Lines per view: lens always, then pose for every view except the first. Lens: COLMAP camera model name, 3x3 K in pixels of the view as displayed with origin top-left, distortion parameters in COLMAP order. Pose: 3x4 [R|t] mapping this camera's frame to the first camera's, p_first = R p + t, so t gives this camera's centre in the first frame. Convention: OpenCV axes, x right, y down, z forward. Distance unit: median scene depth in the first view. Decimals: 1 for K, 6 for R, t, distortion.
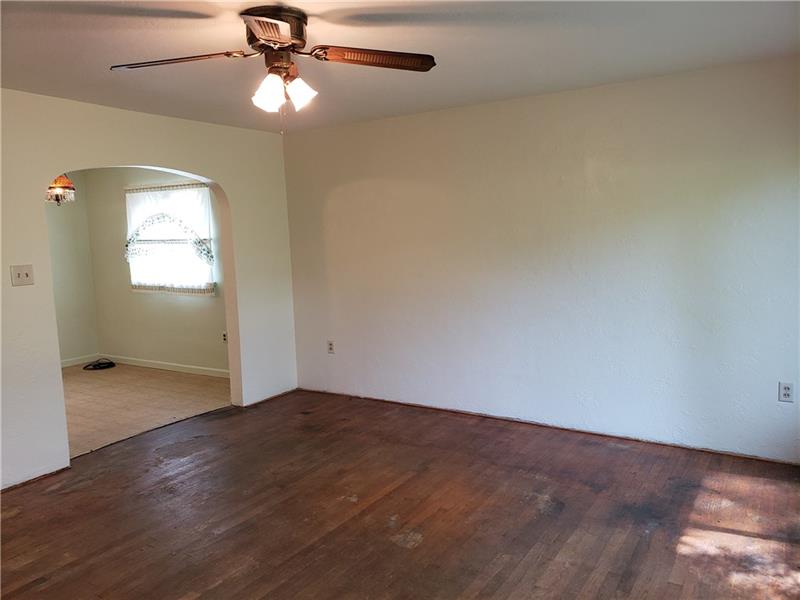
lens RADIAL K [[623.8, 0, 404.3], [0, 623.8, 301.1], [0, 0, 1]] dist [0.053775, -0.039552]
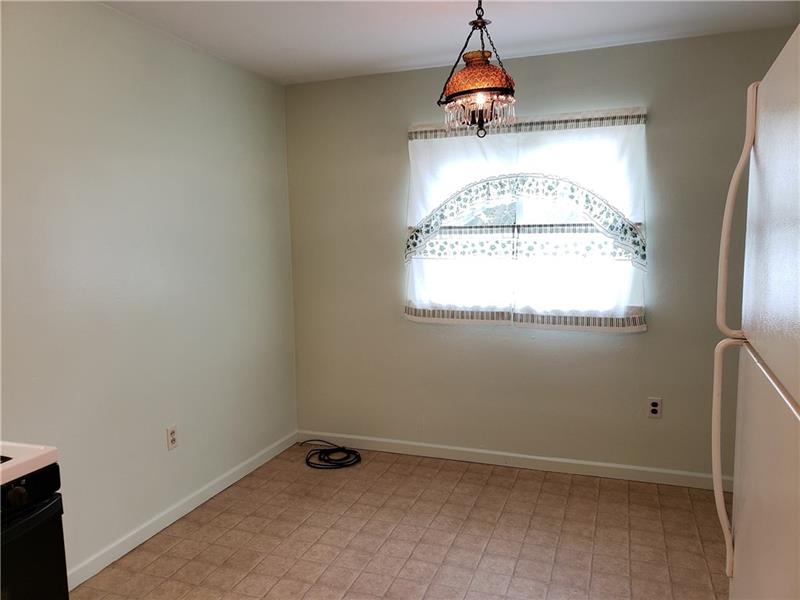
lens RADIAL K [[623.8, 0, 394.8], [0, 623.8, 303.1], [0, 0, 1]] dist [0.053775, -0.039552]
pose [[0.975613, -0.011765, 0.219181, -0.597536], [0.012214, 0.999925, -0.000690, -0.032369], [-0.219156, 0.003350, 0.975684, 0.503321]]
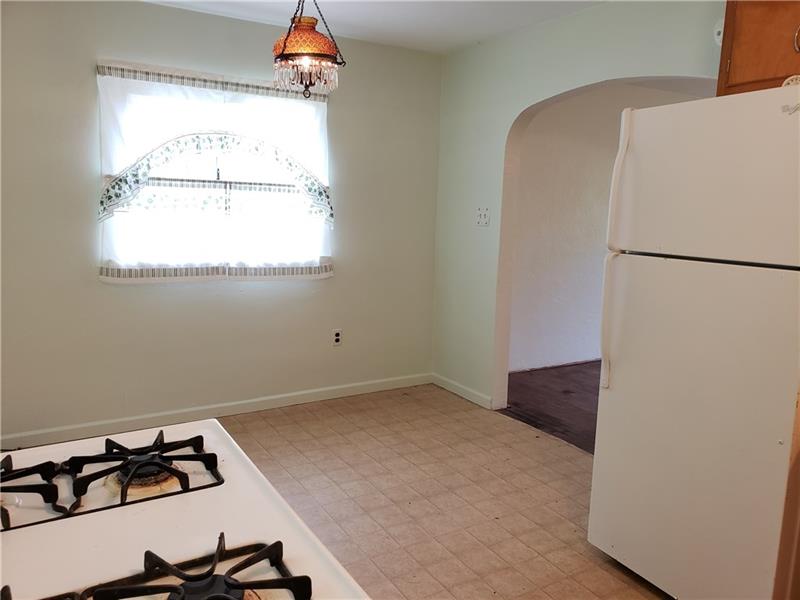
lens RADIAL K [[623.8, 0, 400.9], [0, 623.8, 298.9], [0, 0, 1]] dist [0.053775, -0.039552]
pose [[0.433108, -0.091252, 0.896711, -0.815422], [0.062930, 0.995496, 0.070910, -0.024909], [-0.899142, 0.025718, 0.436900, 0.624798]]
